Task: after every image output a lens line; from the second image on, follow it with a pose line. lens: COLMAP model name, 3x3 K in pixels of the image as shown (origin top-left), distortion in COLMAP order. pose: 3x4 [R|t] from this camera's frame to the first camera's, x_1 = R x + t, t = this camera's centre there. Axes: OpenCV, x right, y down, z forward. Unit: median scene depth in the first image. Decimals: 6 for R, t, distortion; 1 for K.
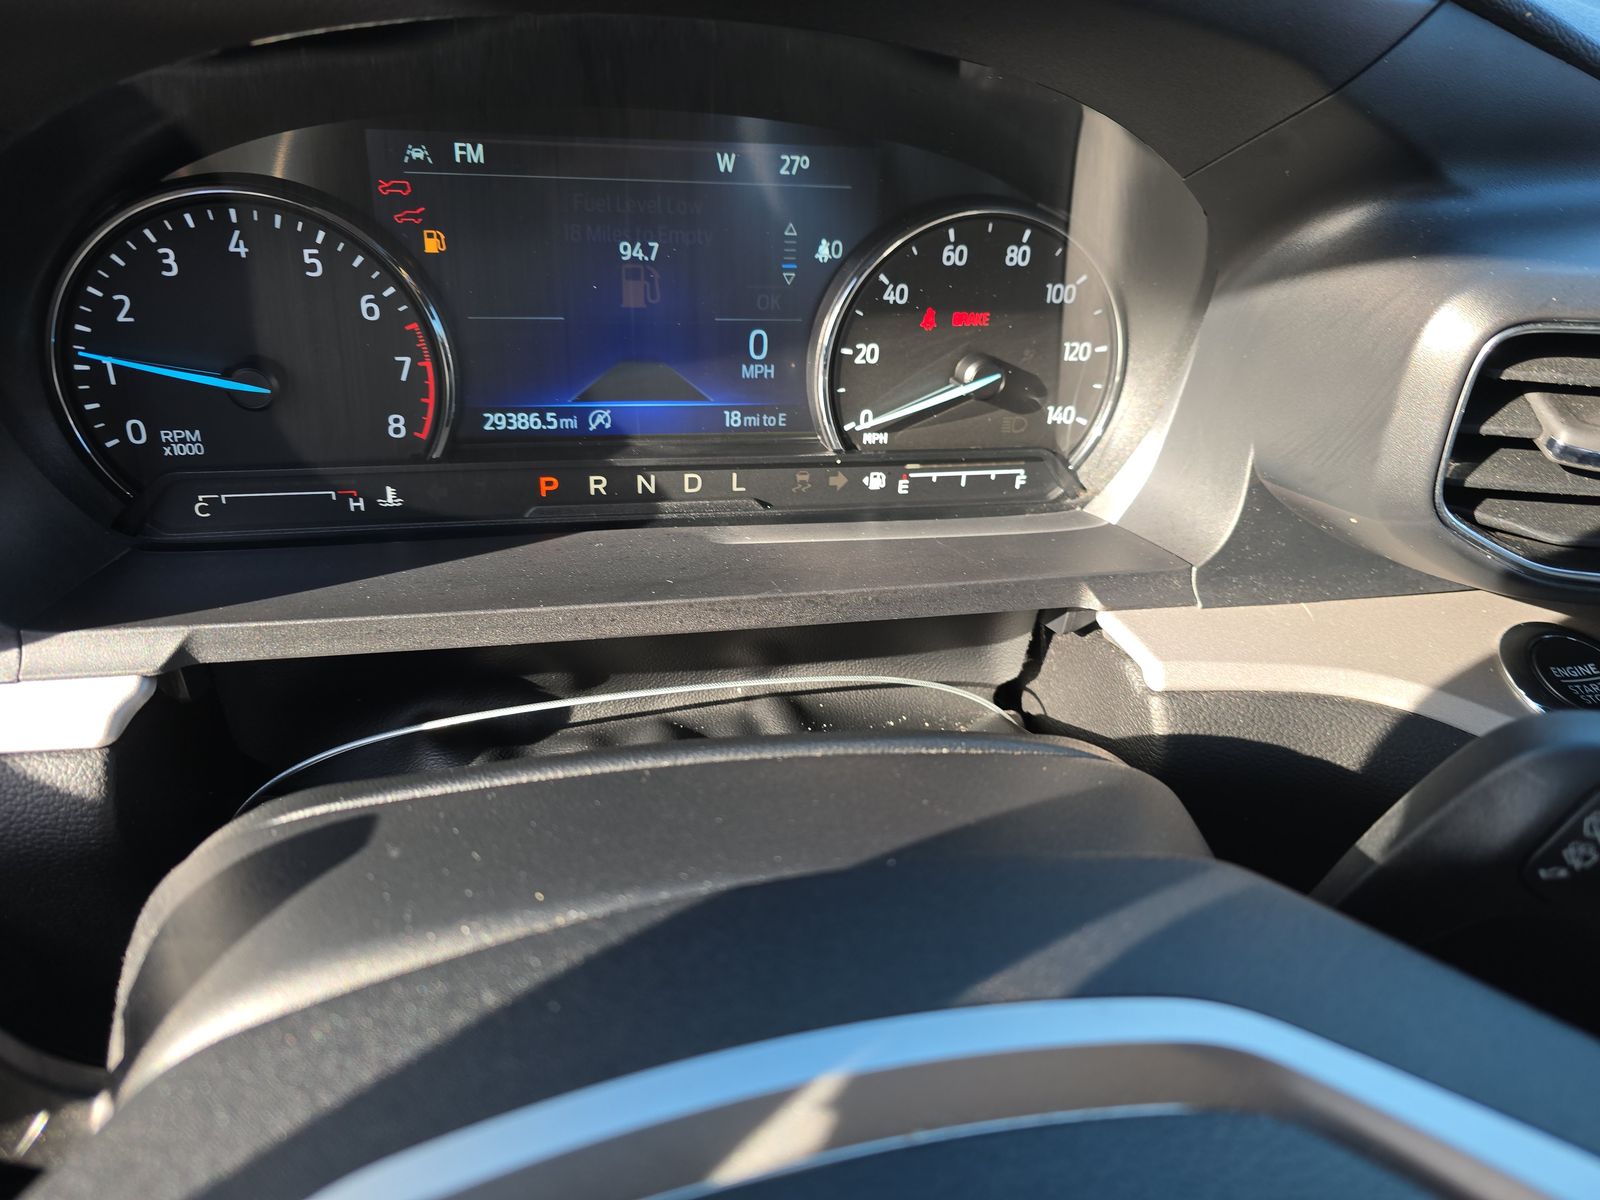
lens RADIAL K [[1105.1, 0, 799.6], [0, 1105.1, 621.6], [0, 0, 1]] dist [0.006316, -0.003120]
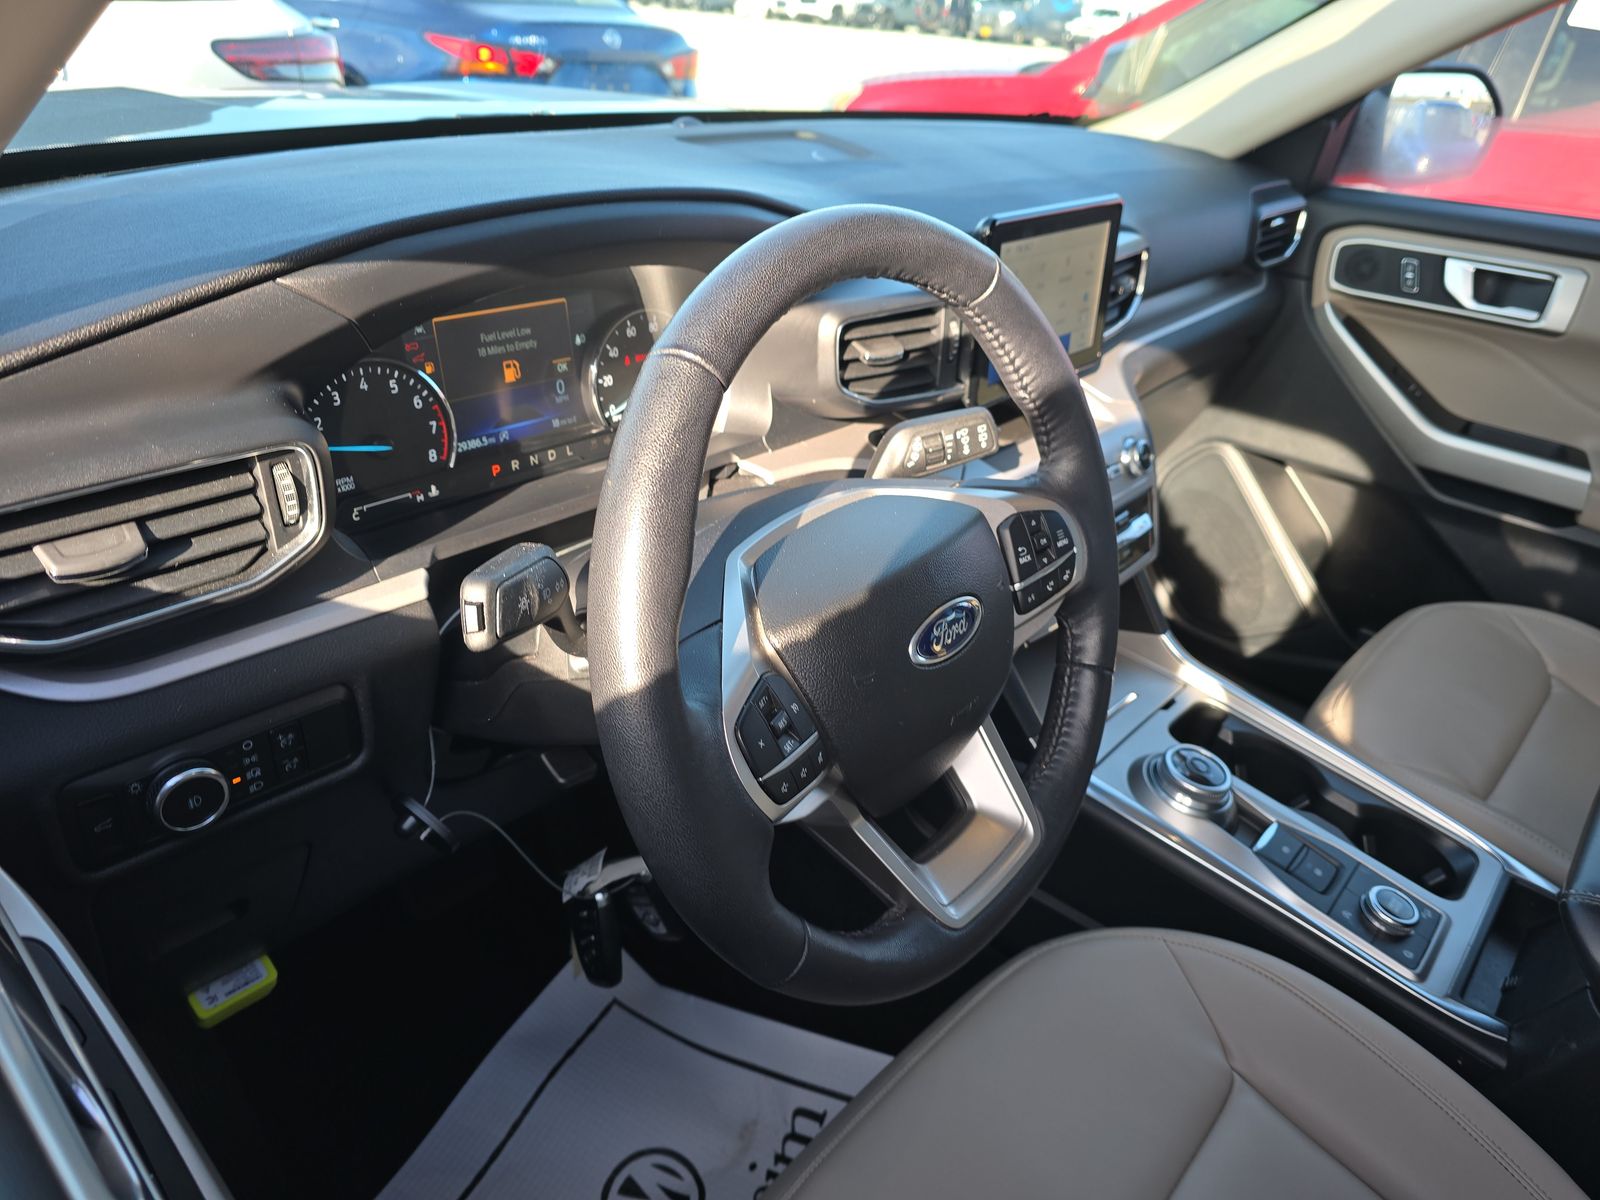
lens RADIAL K [[1091.7, 0, 800.0], [0, 1091.7, 600.0], [0, 0, 1]] dist [0.009716, 0.000814]
pose [[0.803759, -0.300991, 0.513202, -0.886551], [0.326490, 0.944247, 0.042460, 0.207388], [-0.497370, 0.133428, 0.857217, -1.017463]]
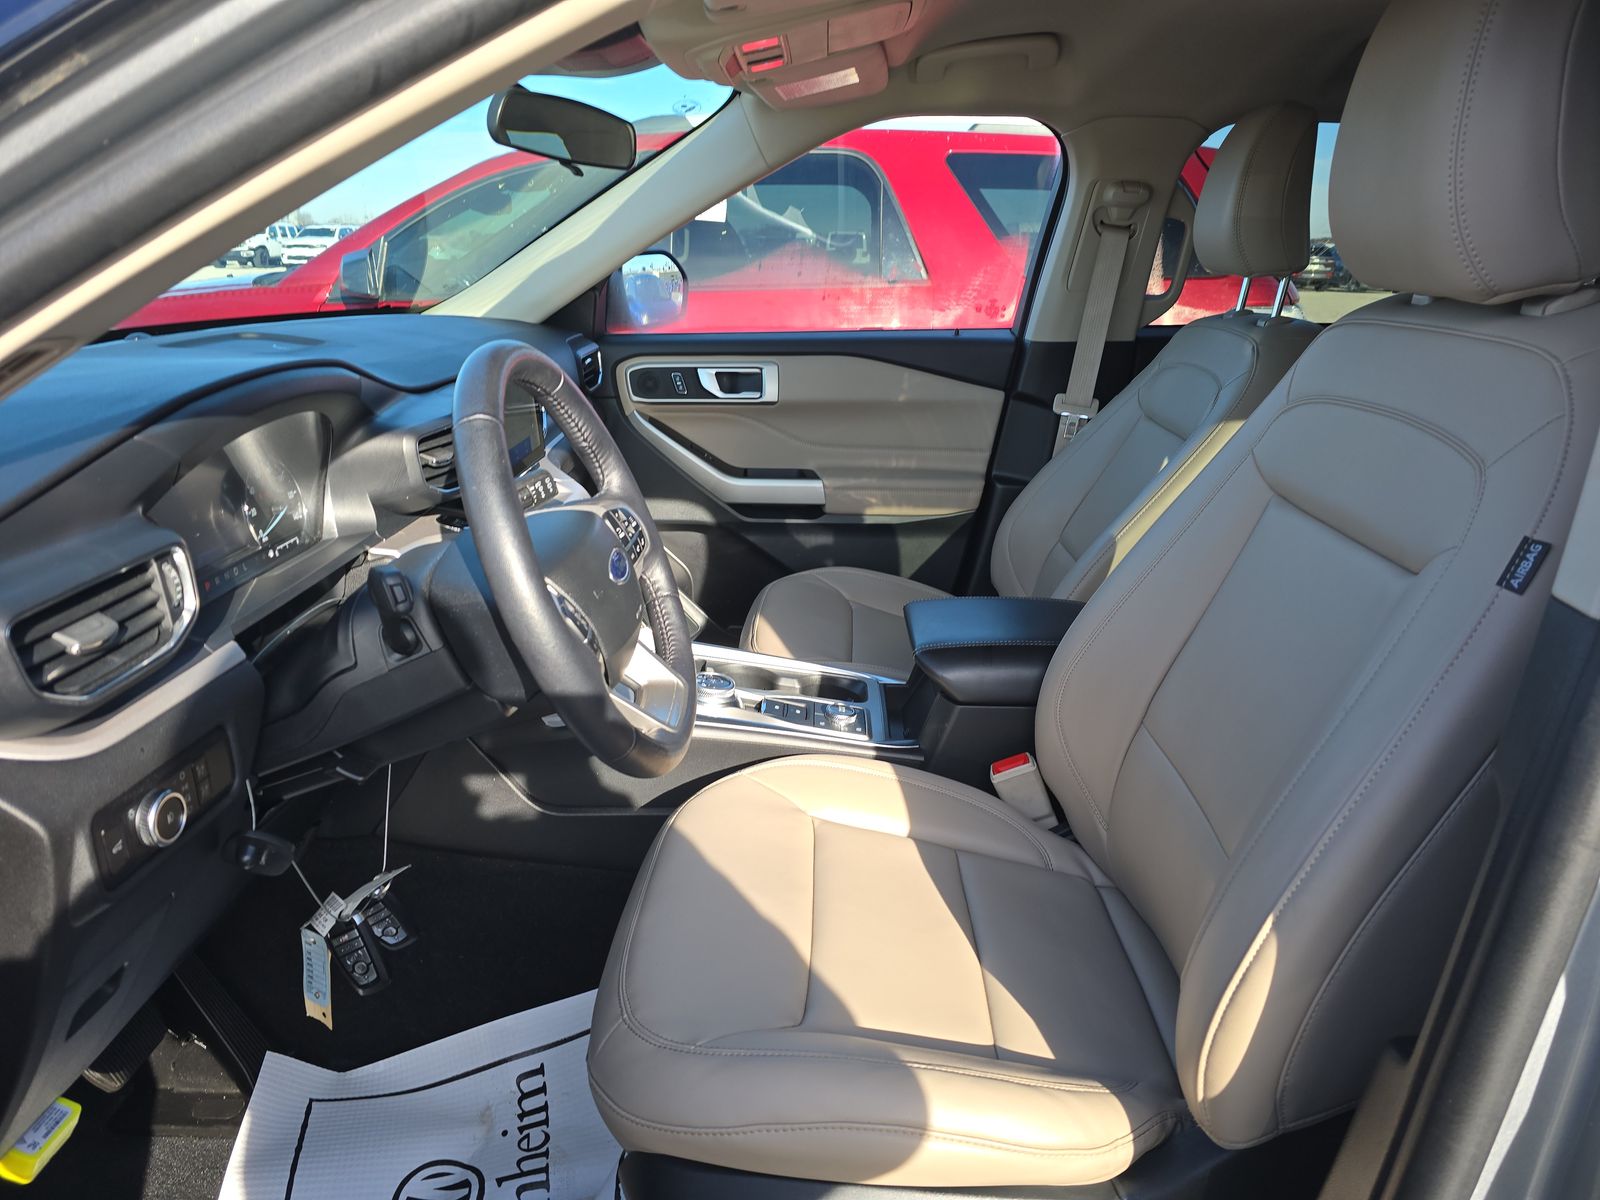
lens RADIAL K [[1091.7, 0, 800.0], [0, 1091.7, 600.0], [0, 0, 1]] dist [0.009716, 0.000814]
pose [[0.237858, -0.366723, 0.899410, -2.283323], [0.552900, 0.812441, 0.185043, 0.204012], [-0.798577, 0.453270, 0.396006, -1.172970]]
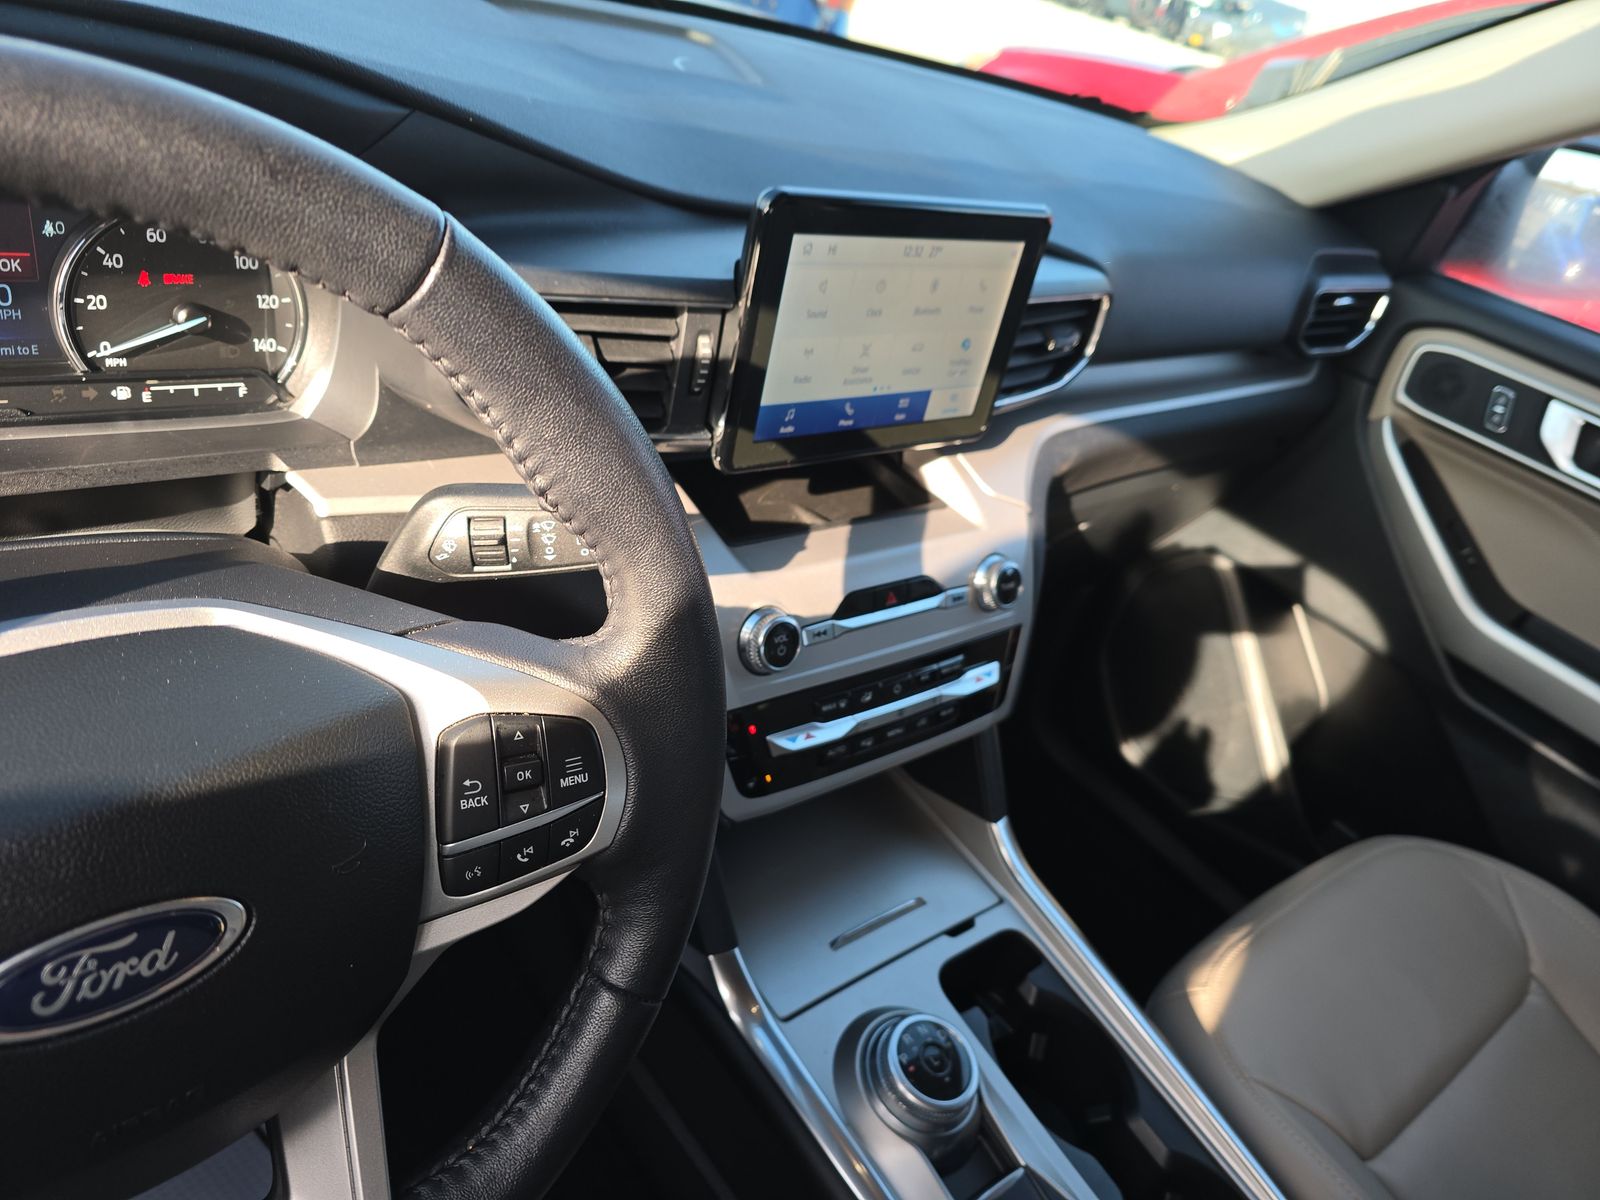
lens RADIAL K [[1091.8, 0, 800.0], [0, 1091.8, 600.0], [0, 0, 1]] dist [0.016055, -0.020391]
pose [[0.883226, -0.112691, 0.455206, 0.174302], [0.092298, 0.993484, 0.066865, 0.125988], [-0.459775, -0.017042, 0.887872, -0.666252]]
